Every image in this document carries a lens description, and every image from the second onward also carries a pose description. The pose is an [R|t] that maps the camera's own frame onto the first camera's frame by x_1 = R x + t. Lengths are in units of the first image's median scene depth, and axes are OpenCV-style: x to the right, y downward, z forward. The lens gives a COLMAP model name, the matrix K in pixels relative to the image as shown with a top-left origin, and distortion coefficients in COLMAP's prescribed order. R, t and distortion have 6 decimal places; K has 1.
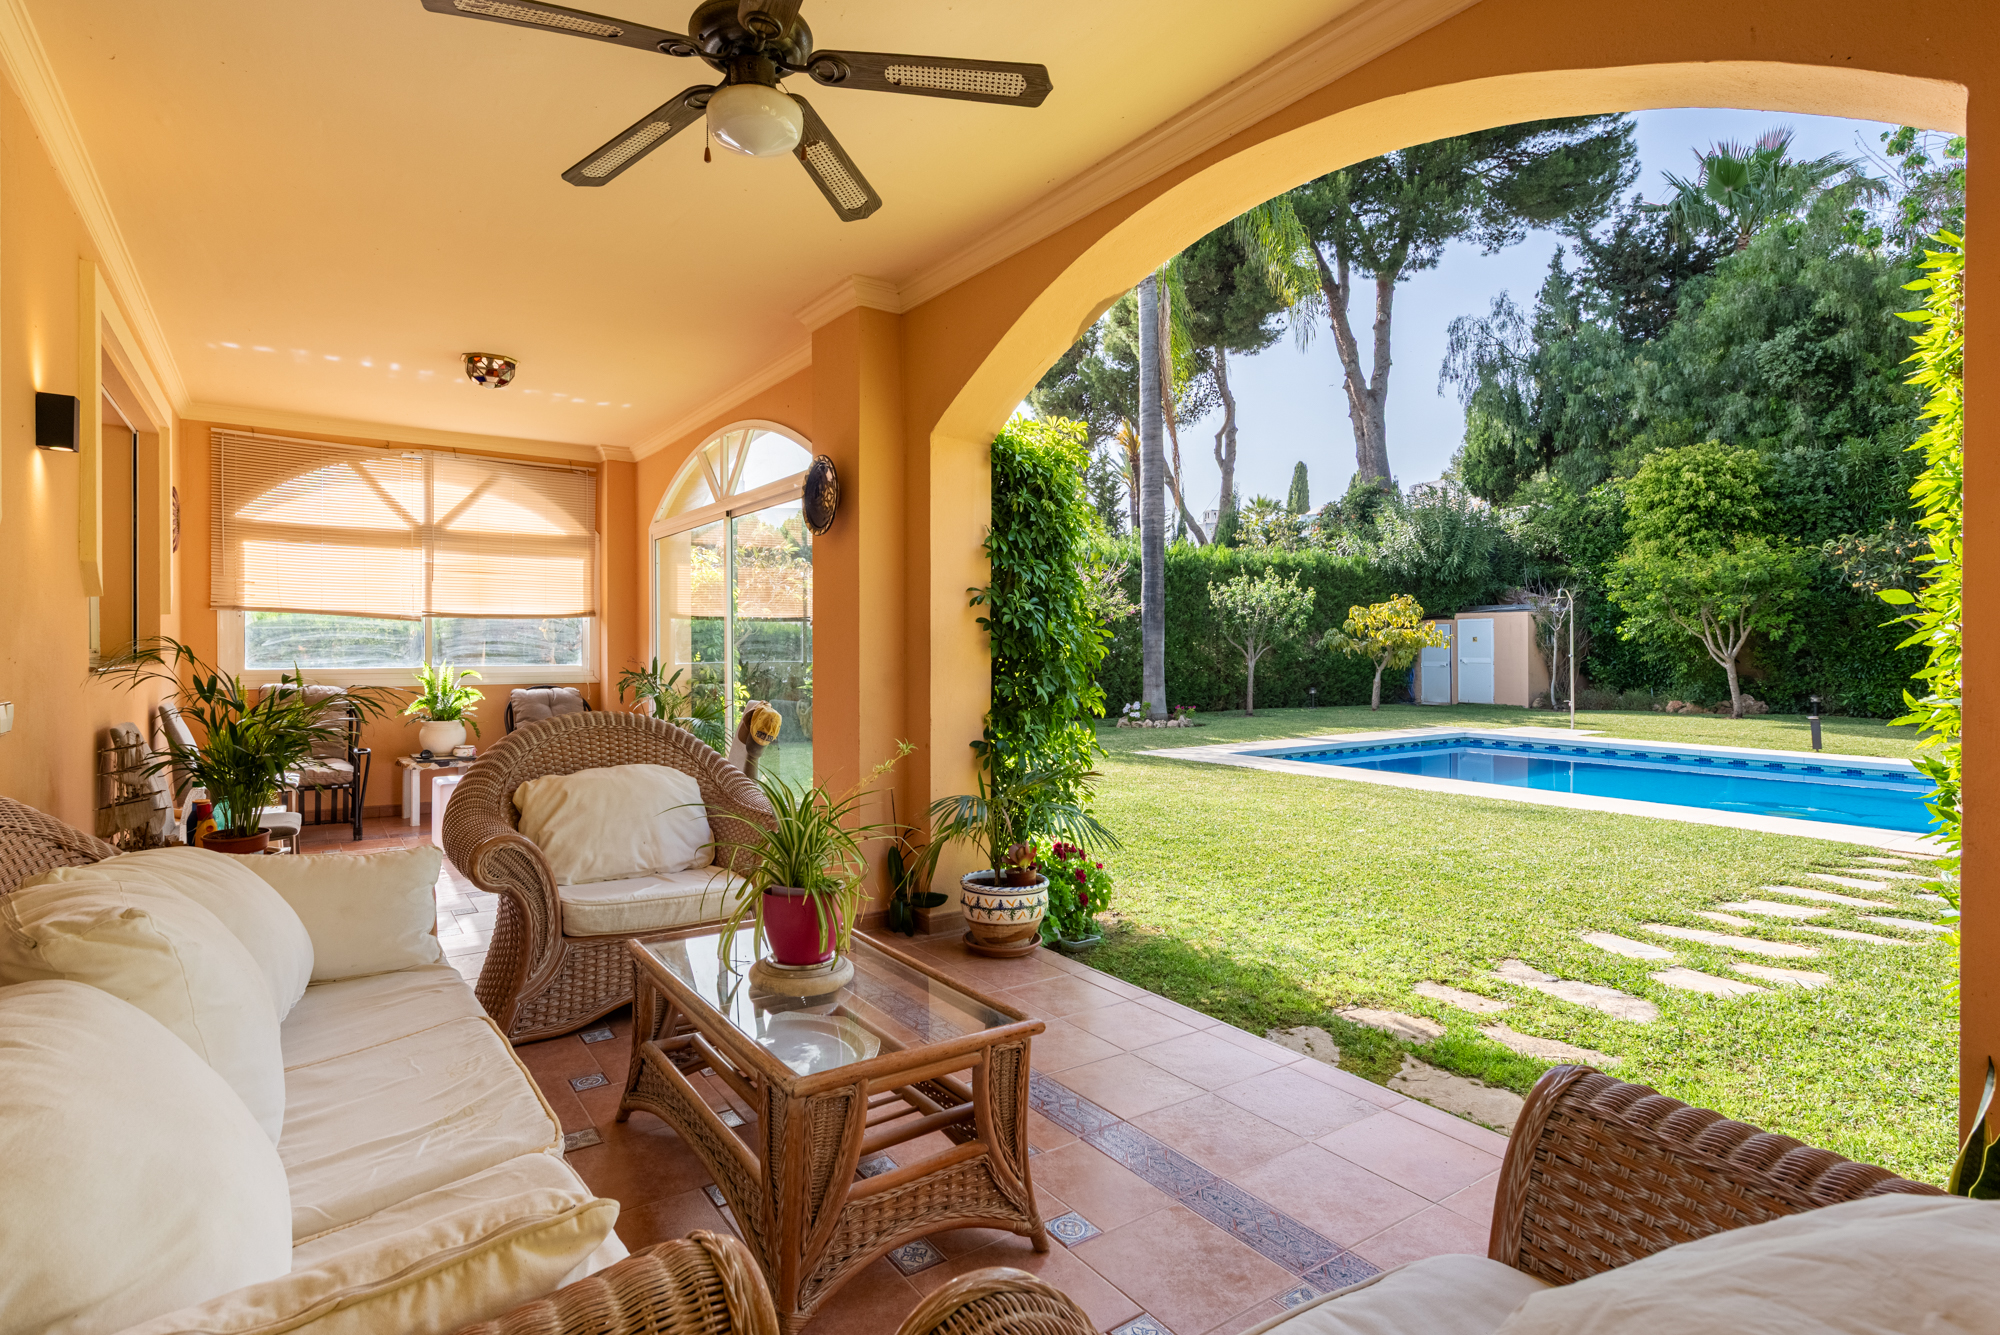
lens RADIAL K [[979.0, 0, 963.0], [0, 979.0, 665.0], [0, 0, 1]] dist [-0.002331, -0.000283]
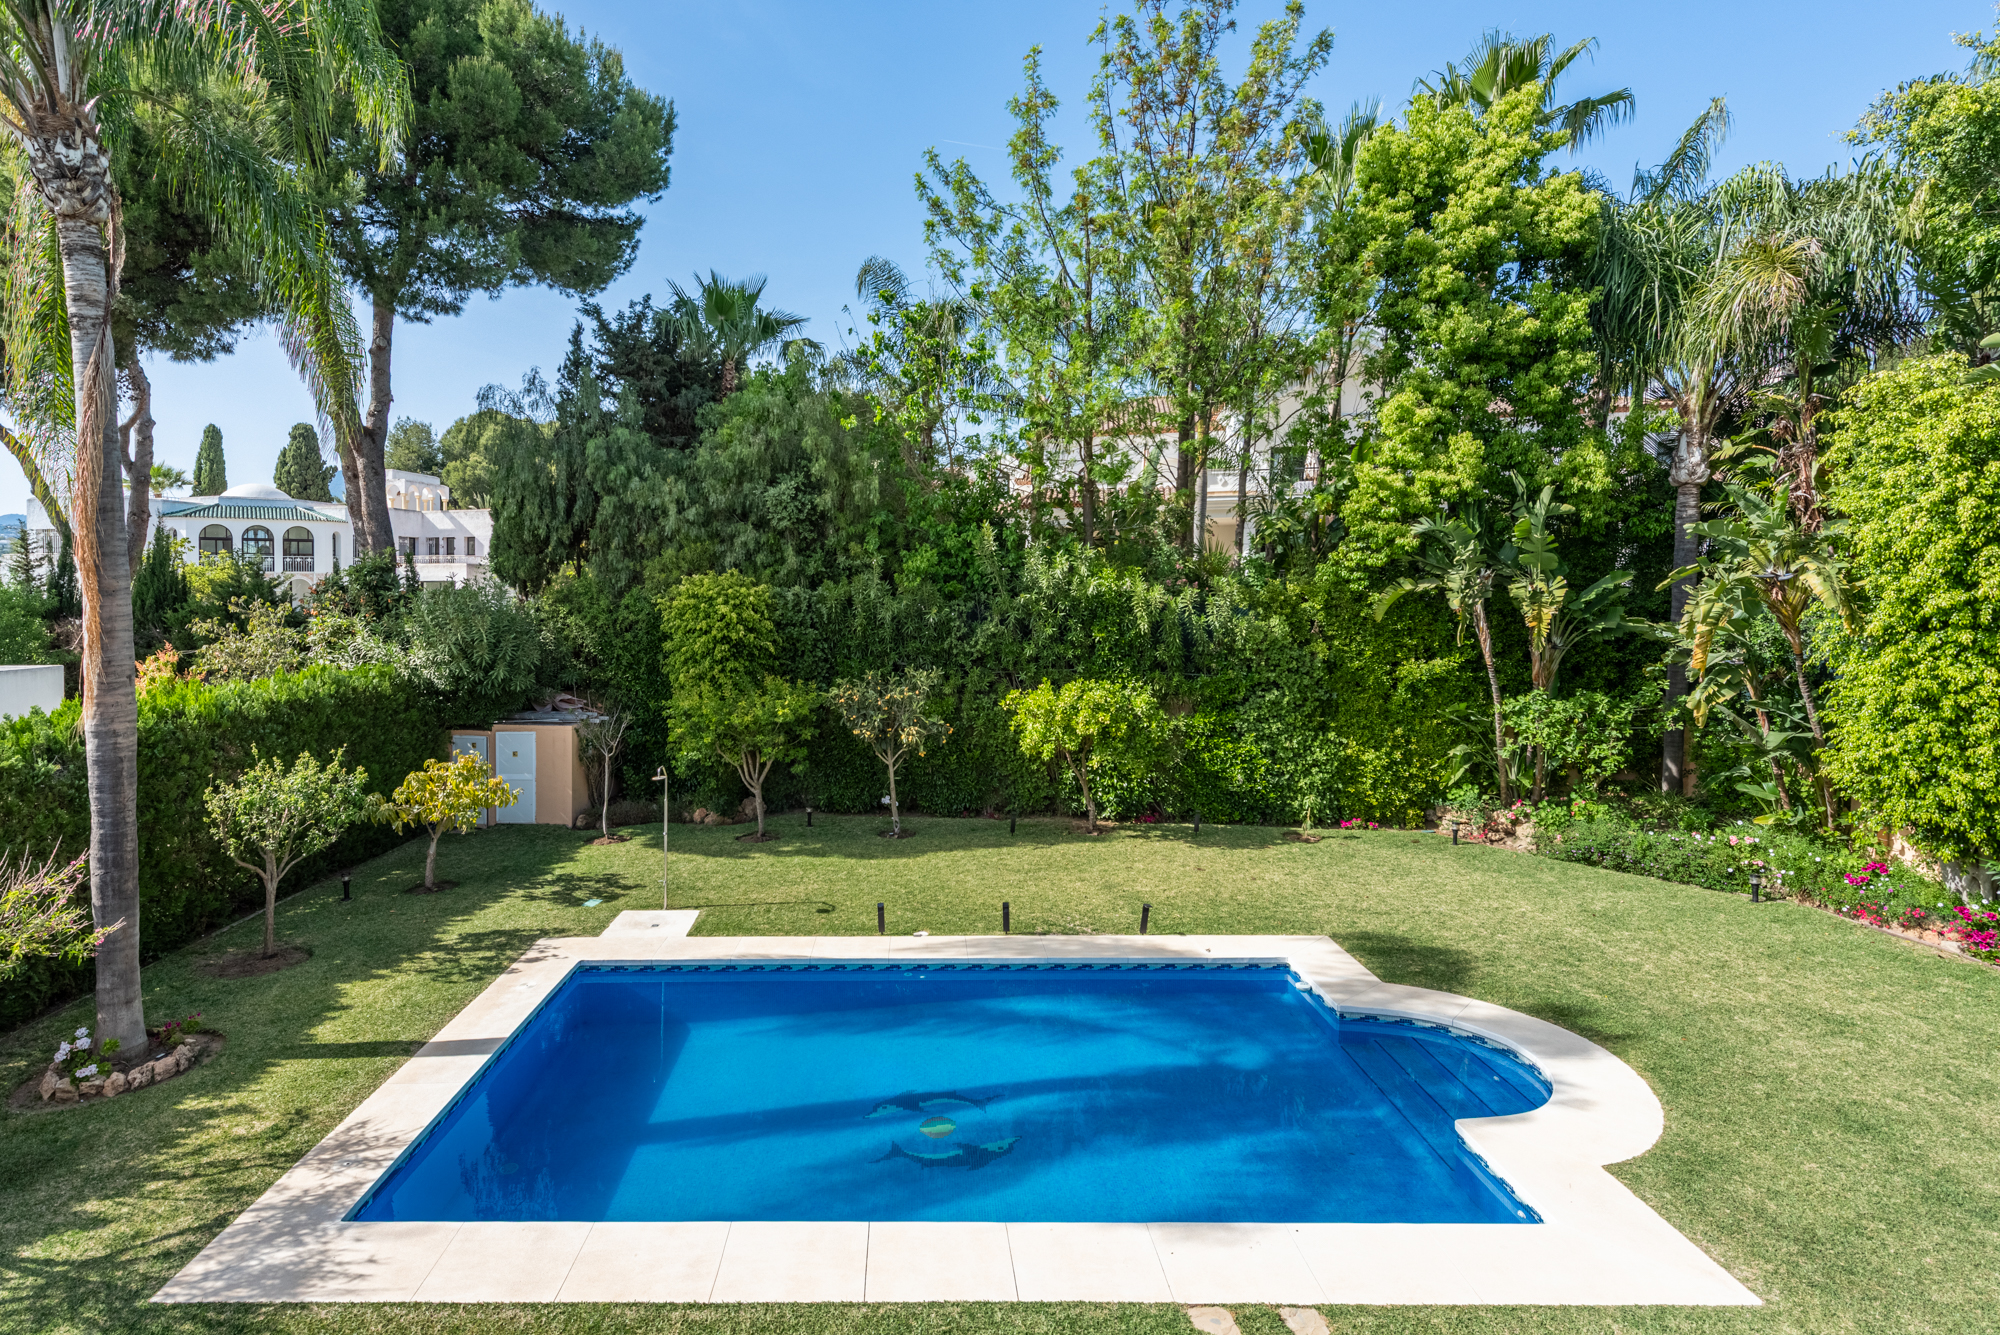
lens RADIAL K [[979.0, 0, 873.5], [0, 979.0, 619.3], [0, 0, 1]] dist [-0.002331, -0.000283]
pose [[0.569410, -0.033503, 0.821371, -0.023580], [0.000862, 0.999193, 0.040158, -0.199736], [-0.822053, -0.022159, 0.568979, 0.241282]]
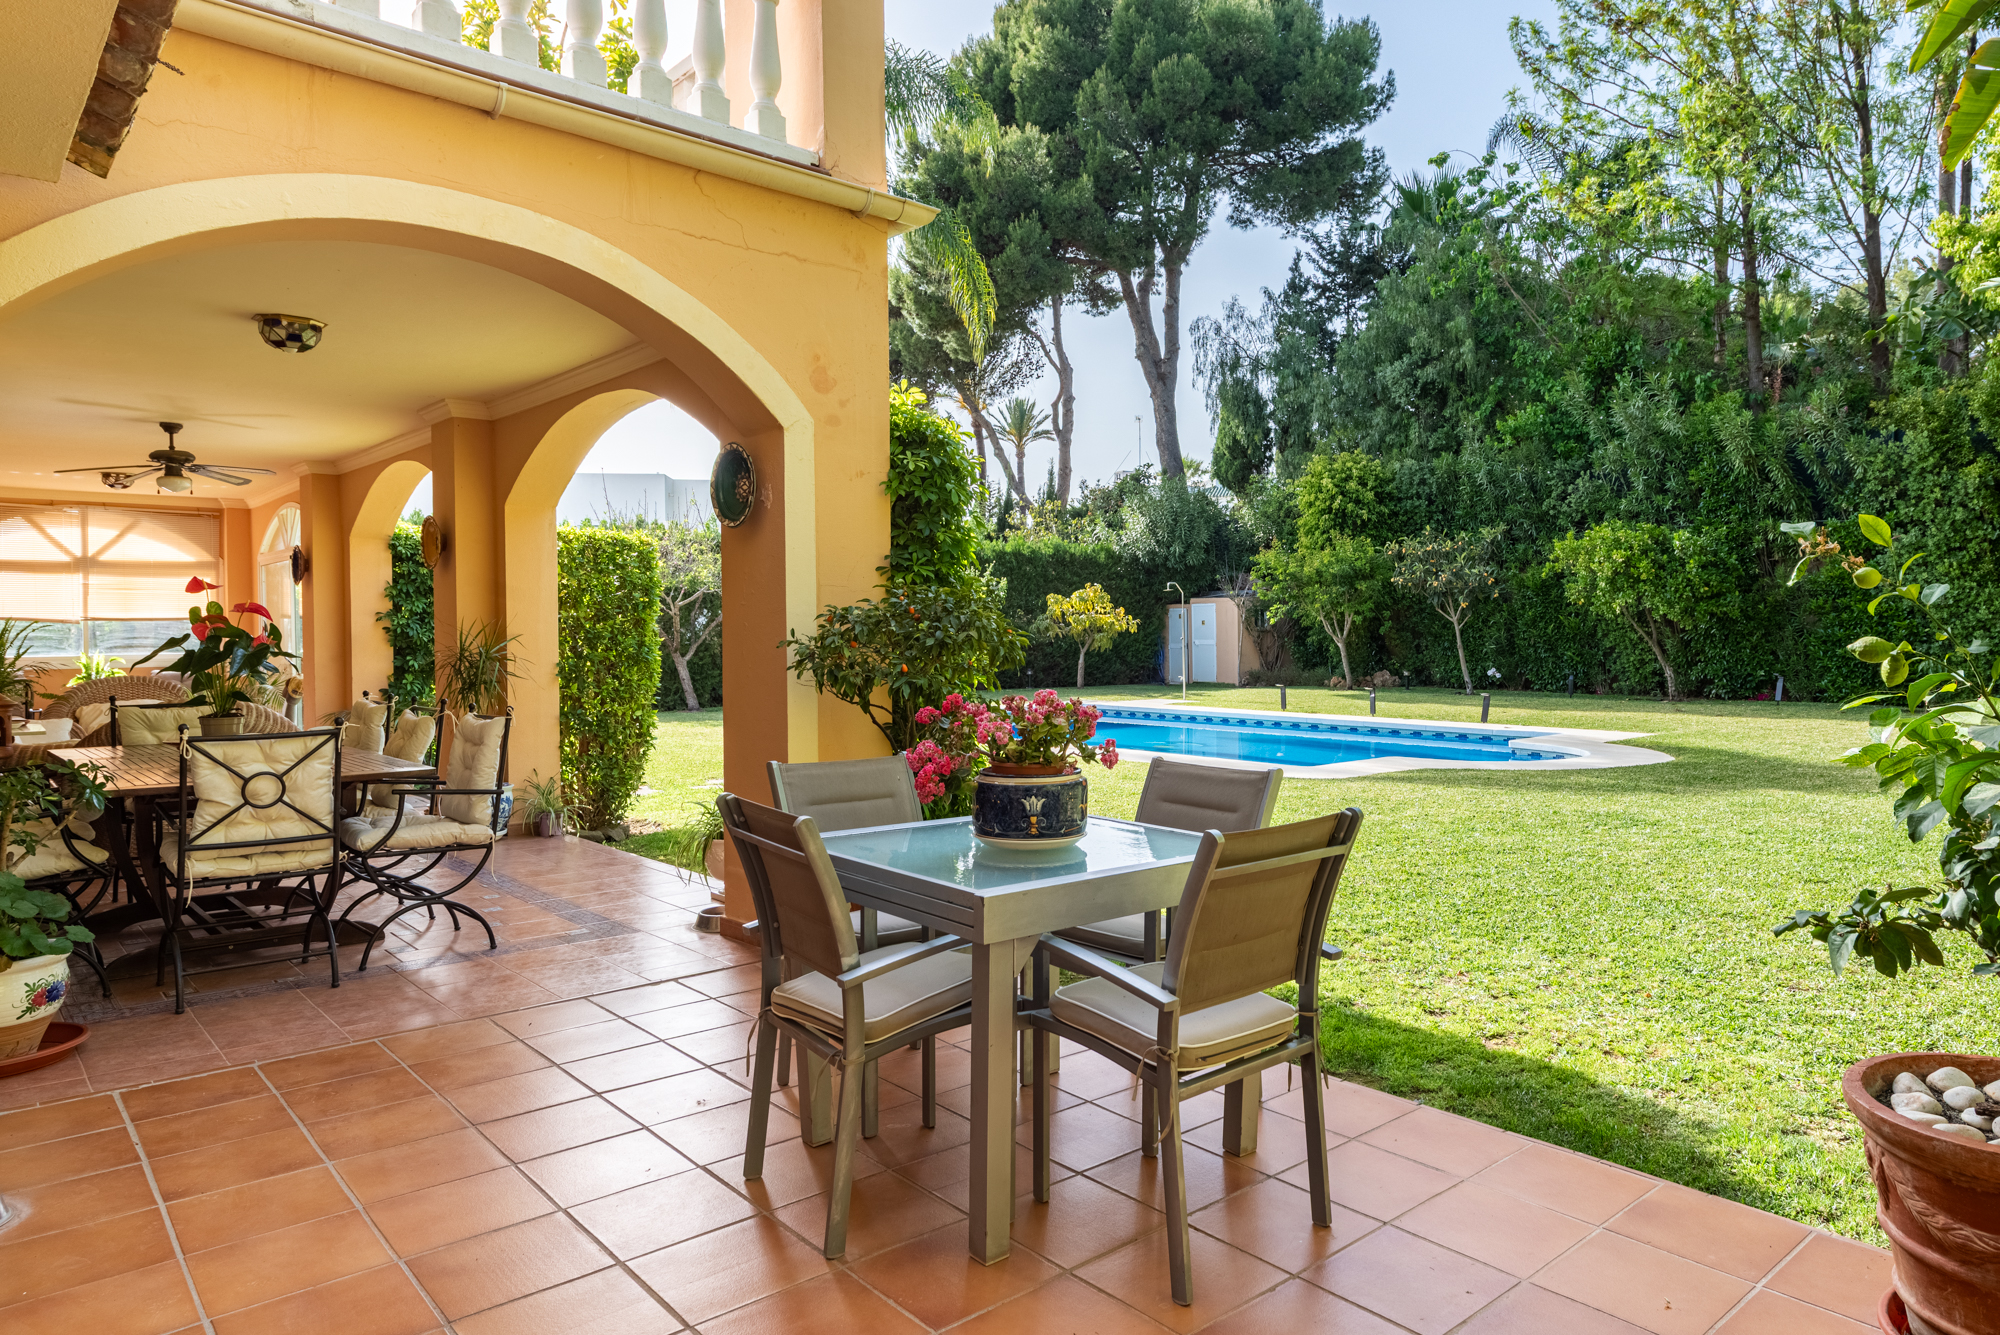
lens RADIAL K [[1336.3, 0, 1180.4], [0, 1336.3, 666.6], [0, 0, 1]] dist [0.020187, -0.014661]
pose [[0.988107, -0.009447, 0.153480, 0.291958], [0.007416, 0.999877, 0.013799, 0.001322], [-0.153591, -0.012497, 0.988055, -0.475080]]
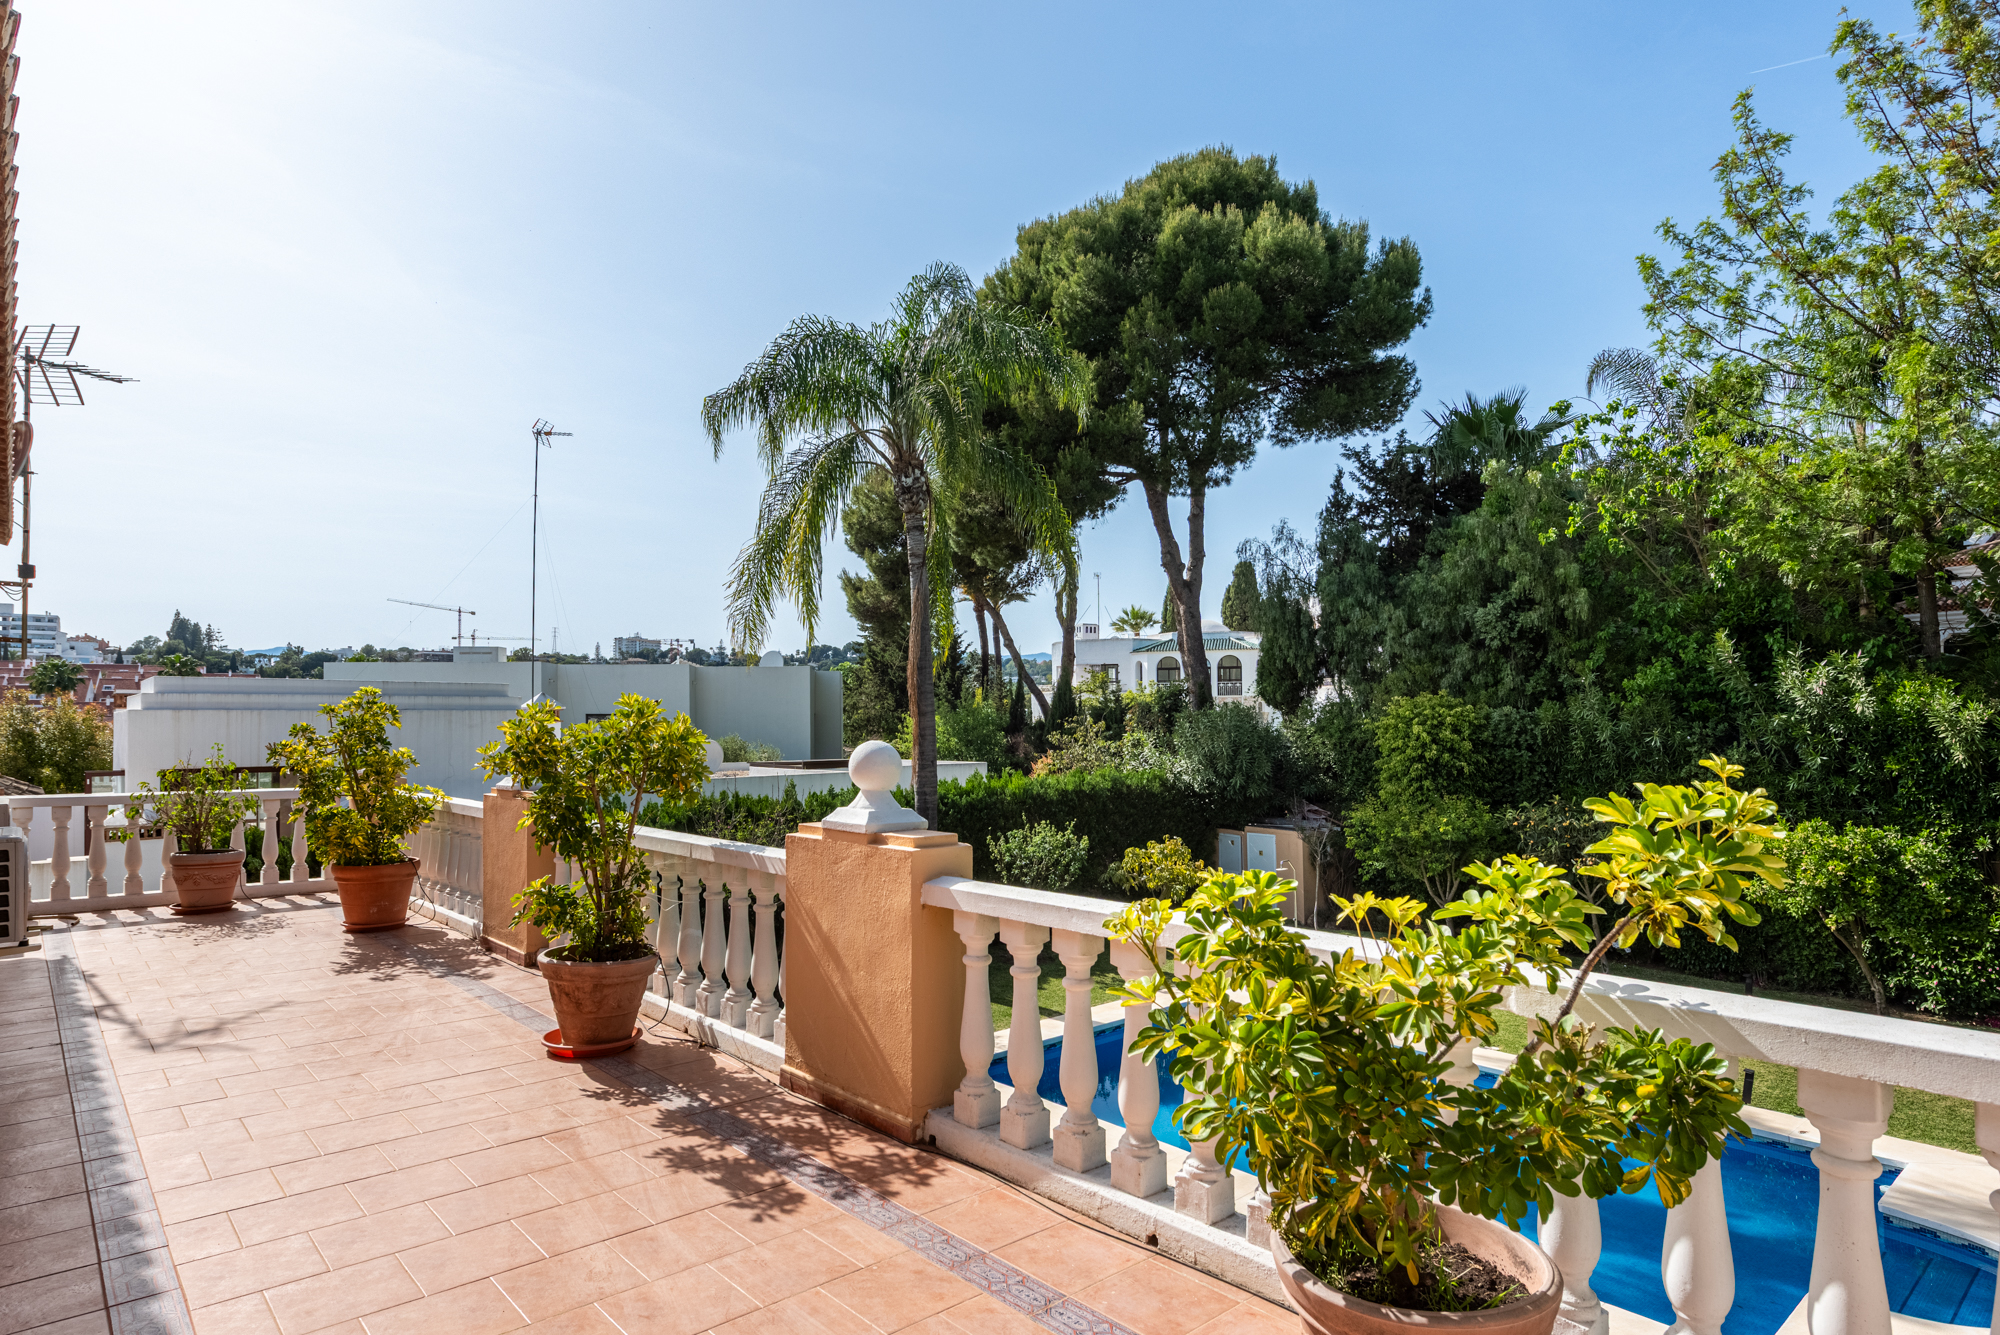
lens RADIAL K [[1128.4, 0, 1006.8], [0, 1128.4, 681.6], [0, 0, 1]] dist [-0.000110, -0.000532]
pose [[0.992721, -0.013087, 0.119723, 0.117608], [0.015420, 0.999709, -0.018577, -0.205014], [-0.119445, 0.020288, 0.992633, -0.183910]]
